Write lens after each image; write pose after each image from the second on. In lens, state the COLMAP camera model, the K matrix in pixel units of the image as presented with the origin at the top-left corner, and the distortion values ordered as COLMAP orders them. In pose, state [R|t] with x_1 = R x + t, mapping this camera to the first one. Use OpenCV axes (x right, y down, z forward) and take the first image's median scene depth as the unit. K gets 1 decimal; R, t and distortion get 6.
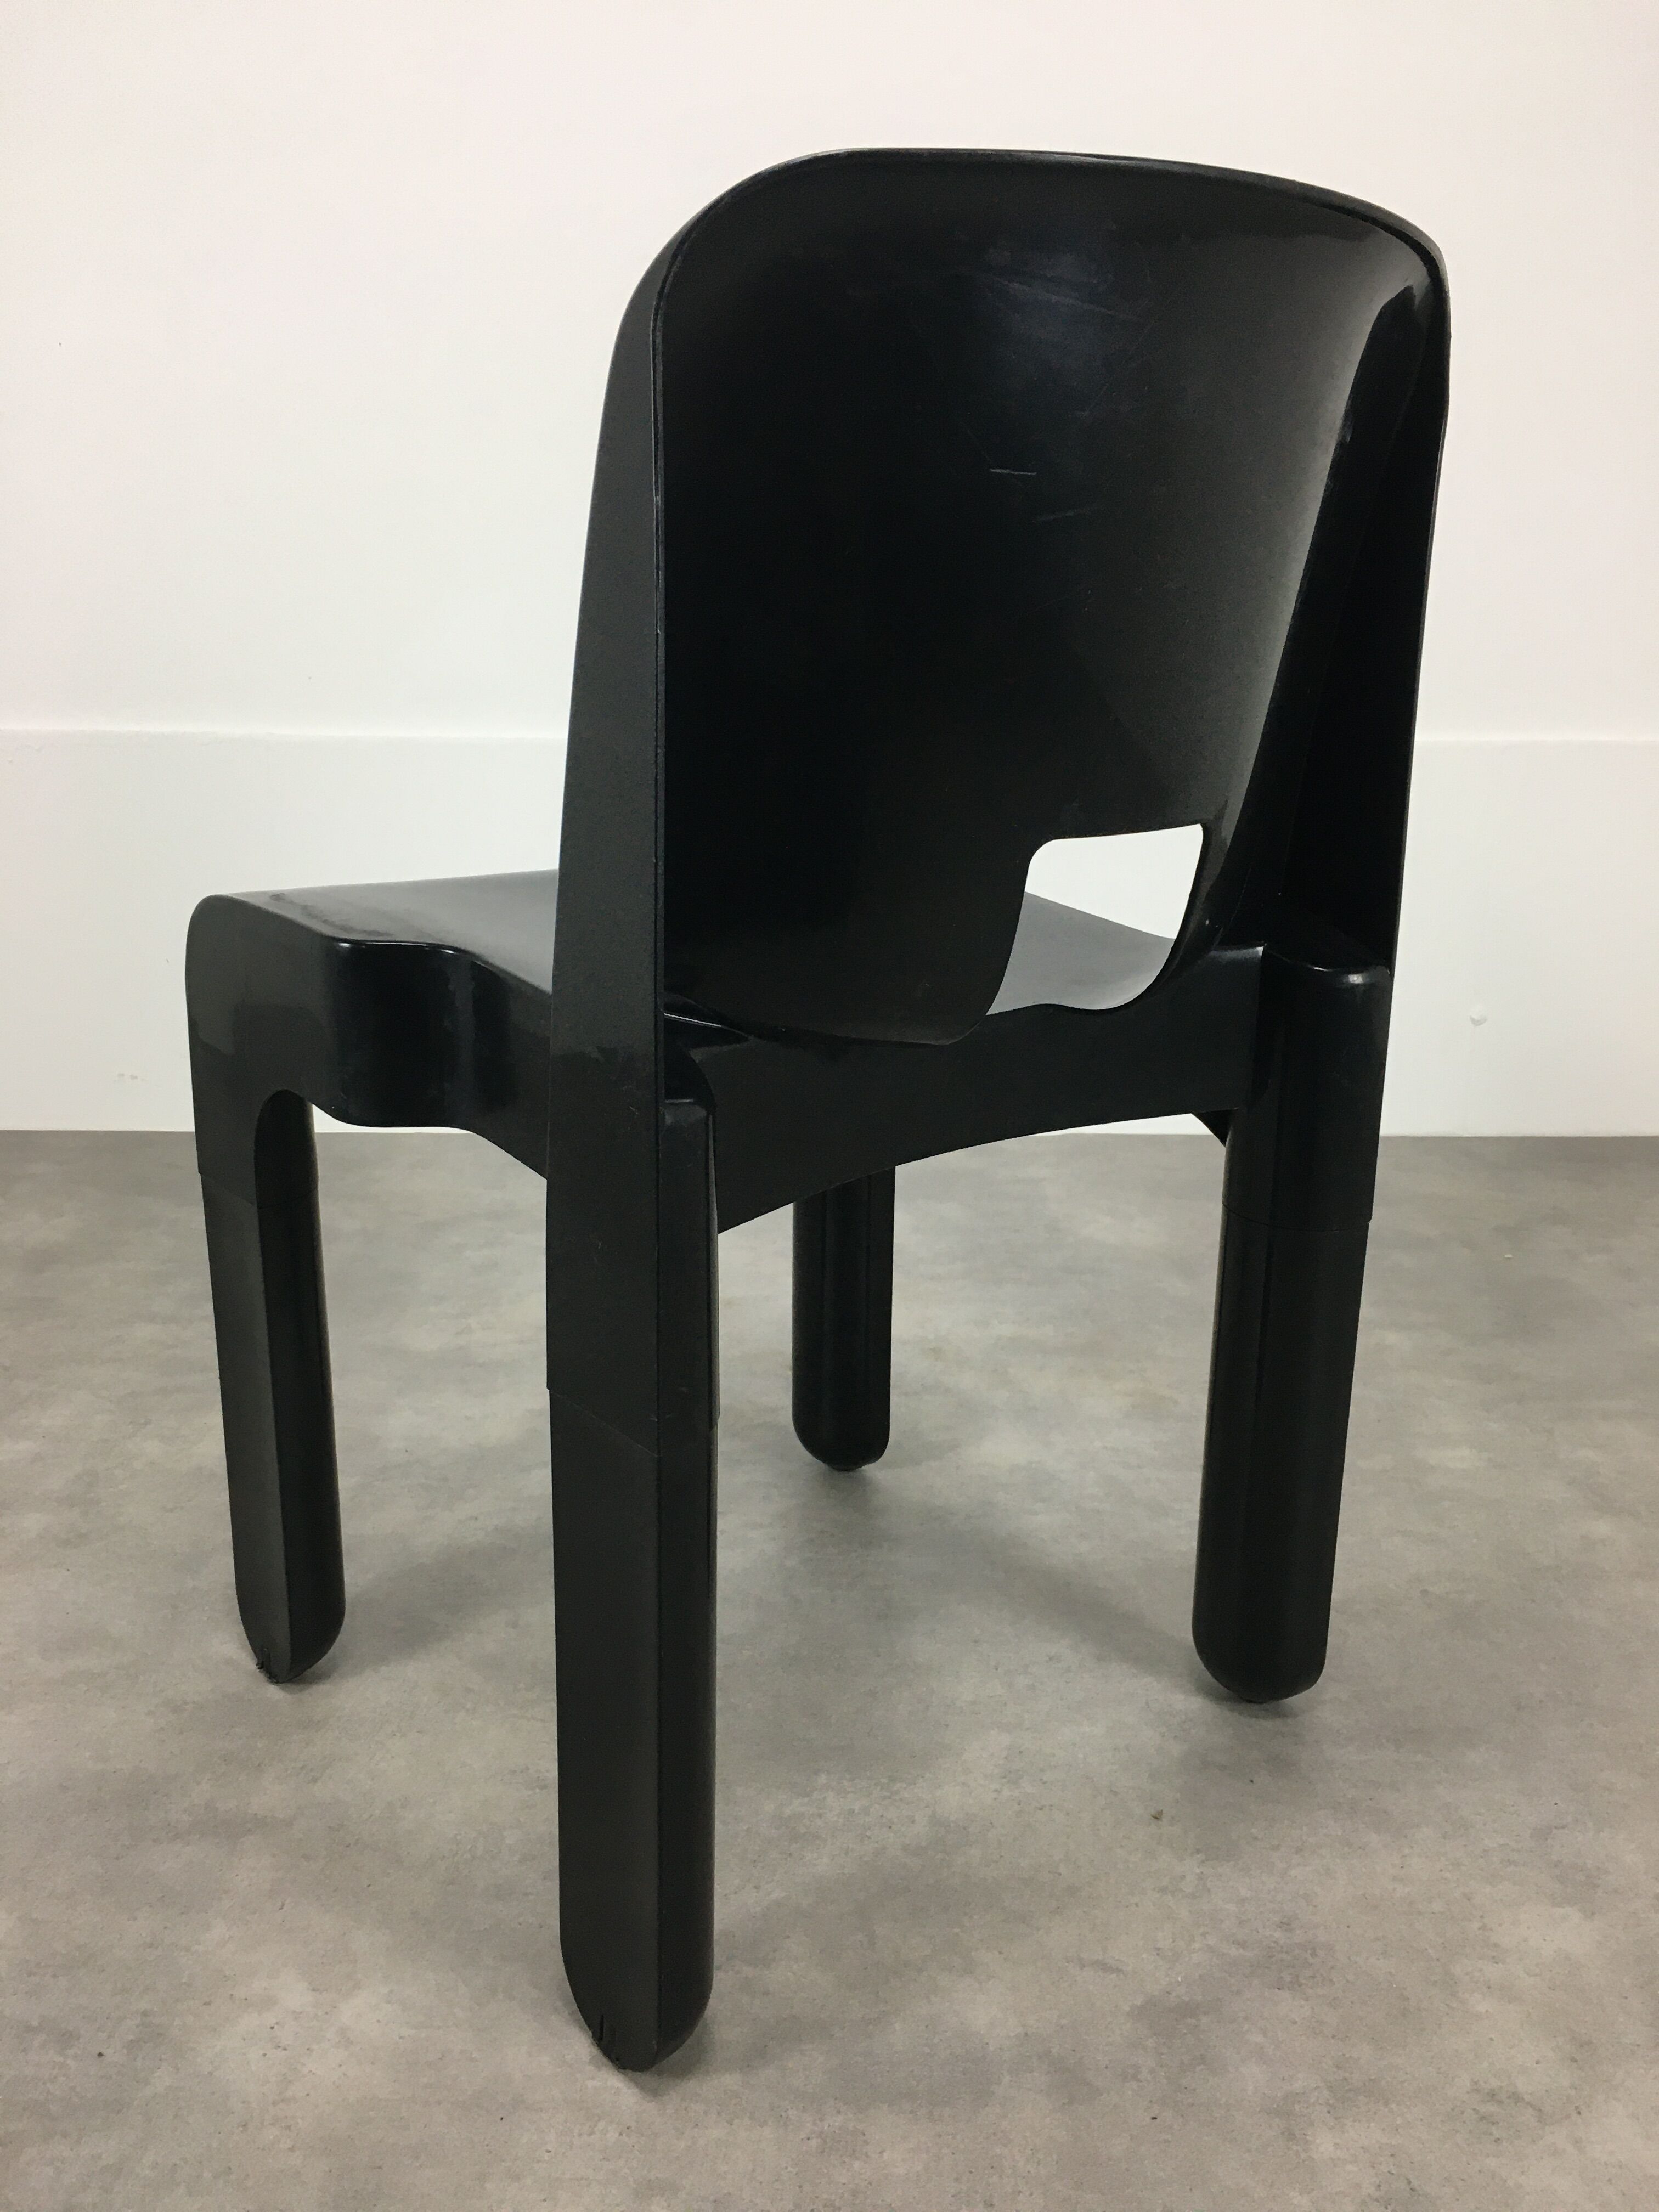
lens RADIAL K [[1905.0, 0, 835.8], [0, 1905.0, 1104.3], [0, 0, 1]] dist [0.070905, -0.120946]
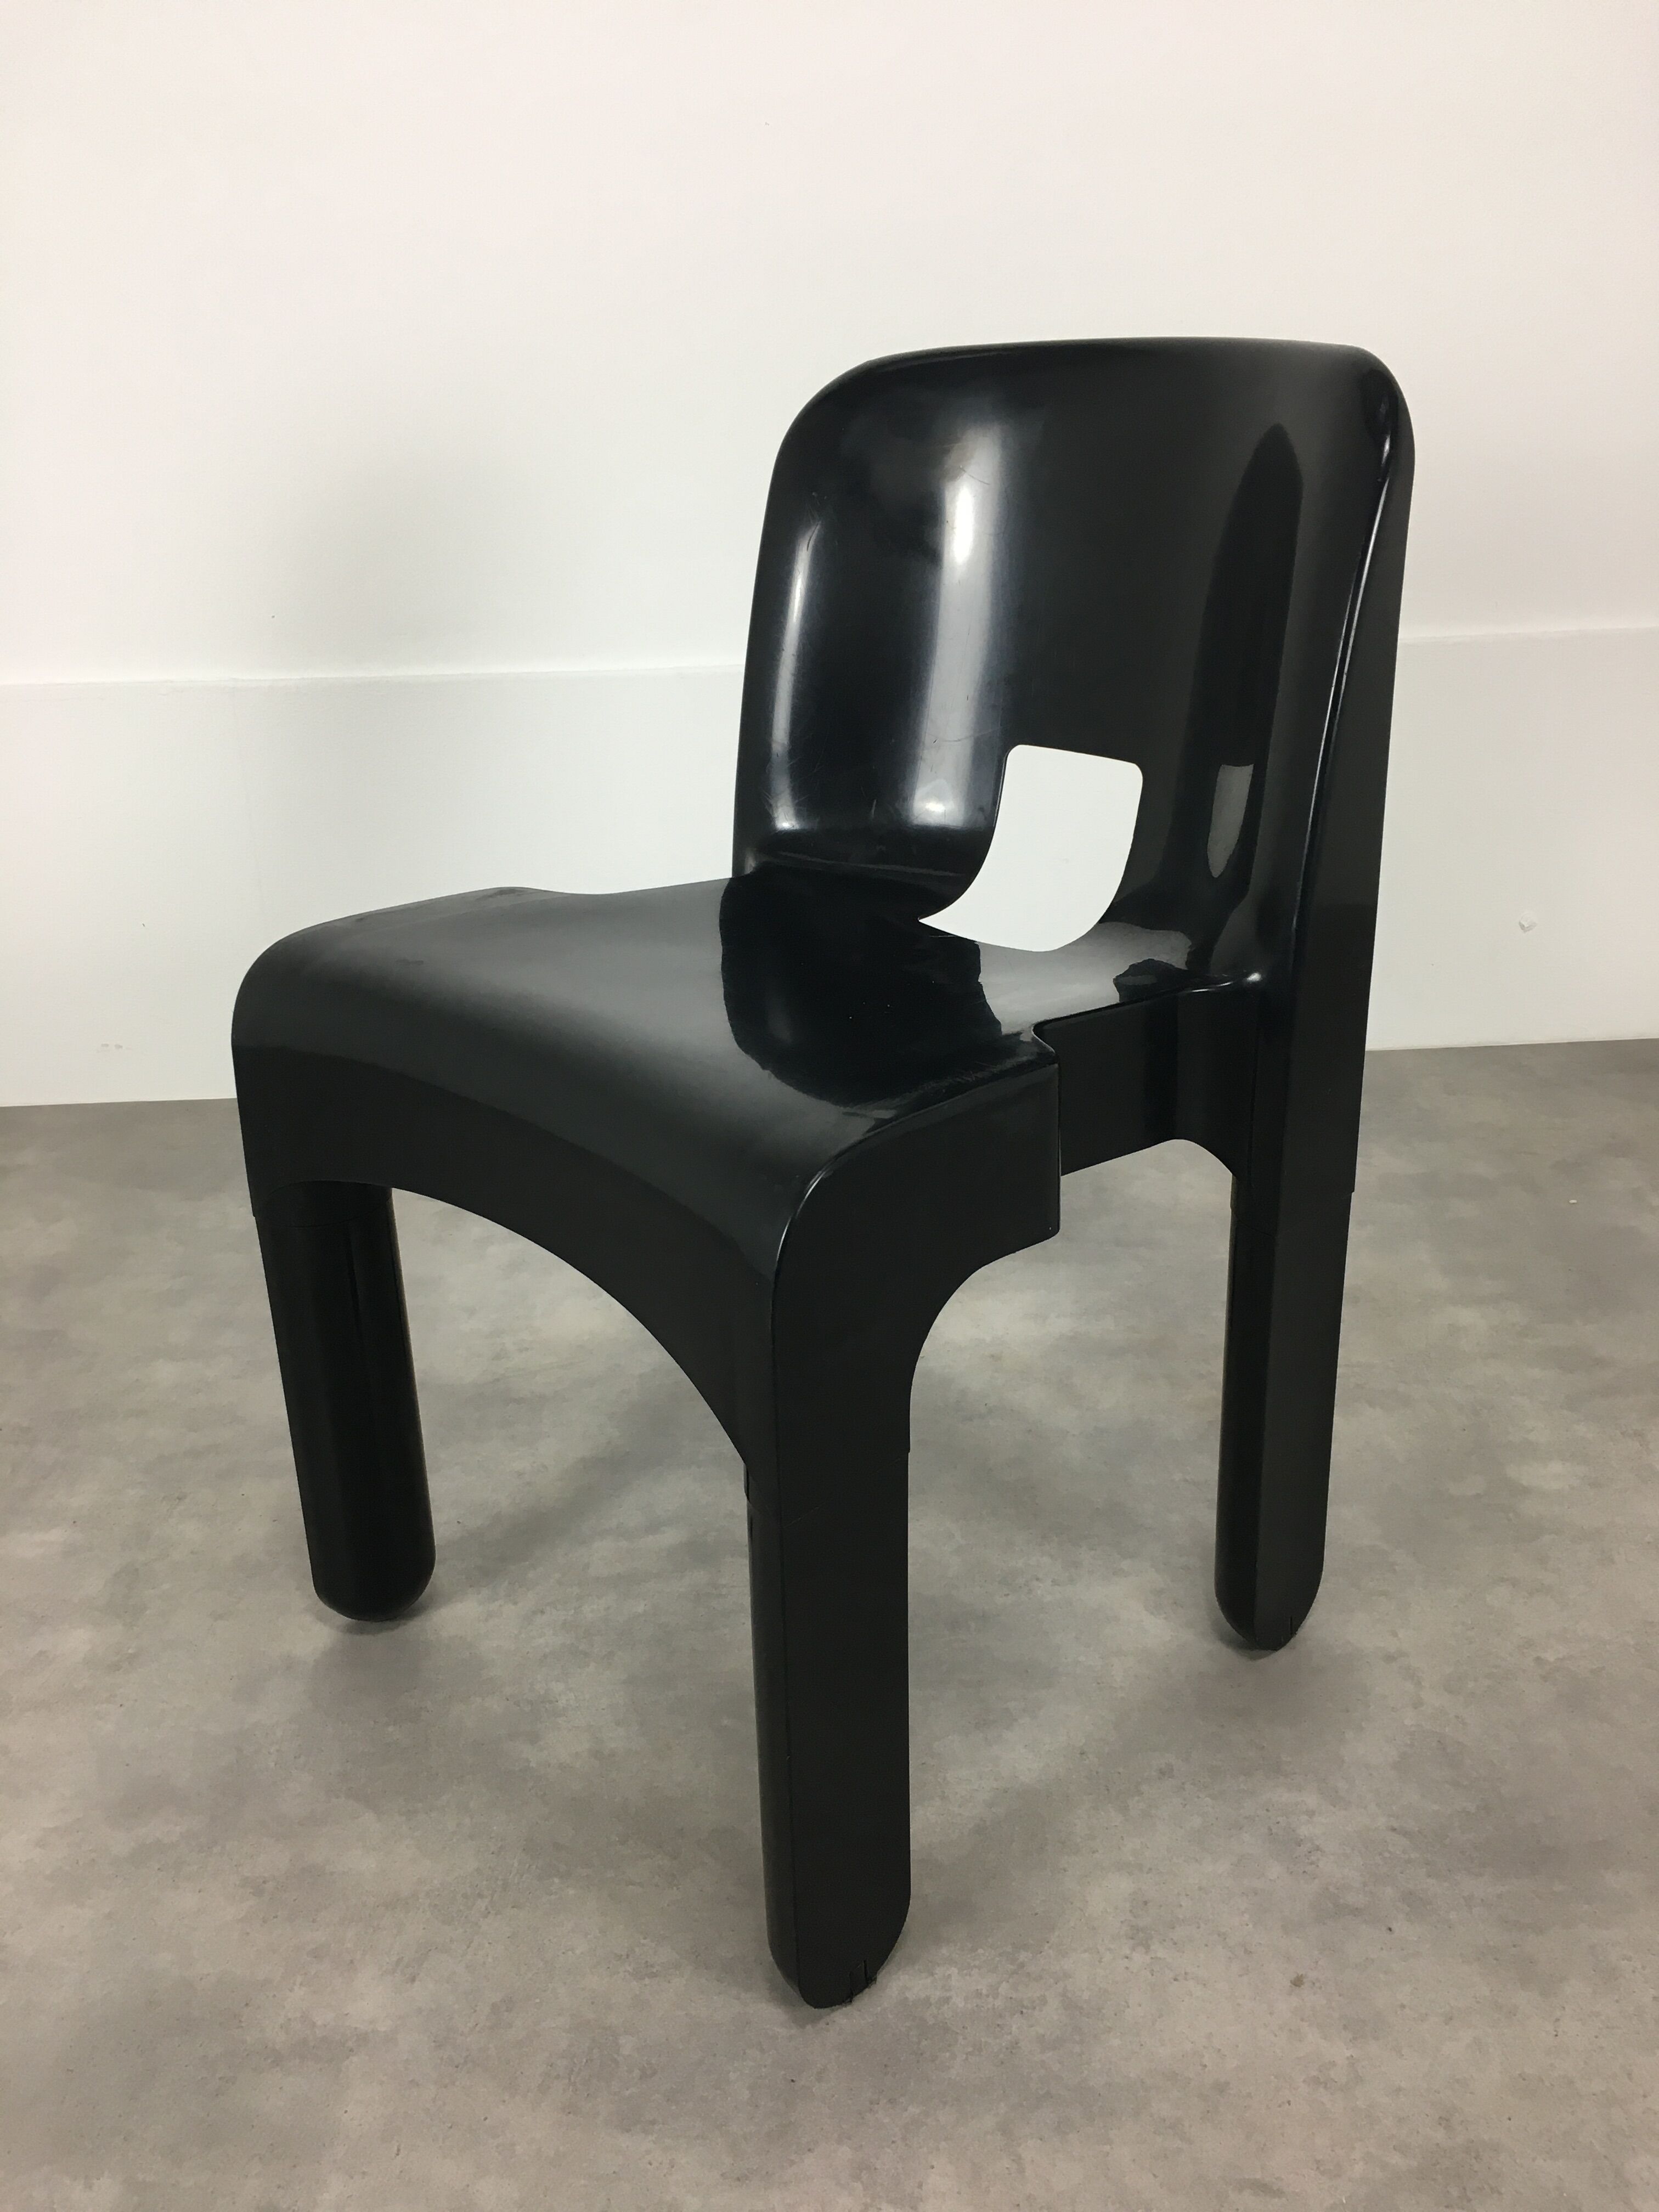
lens RADIAL K [[1905.0, 0, 840.6], [0, 1905.0, 1096.7], [0, 0, 1]] dist [0.070905, -0.120946]
pose [[0.998909, -0.043538, 0.016887, -0.056306], [0.041166, 0.991706, 0.121752, -0.190189], [-0.022048, -0.120924, 0.992417, 0.101917]]
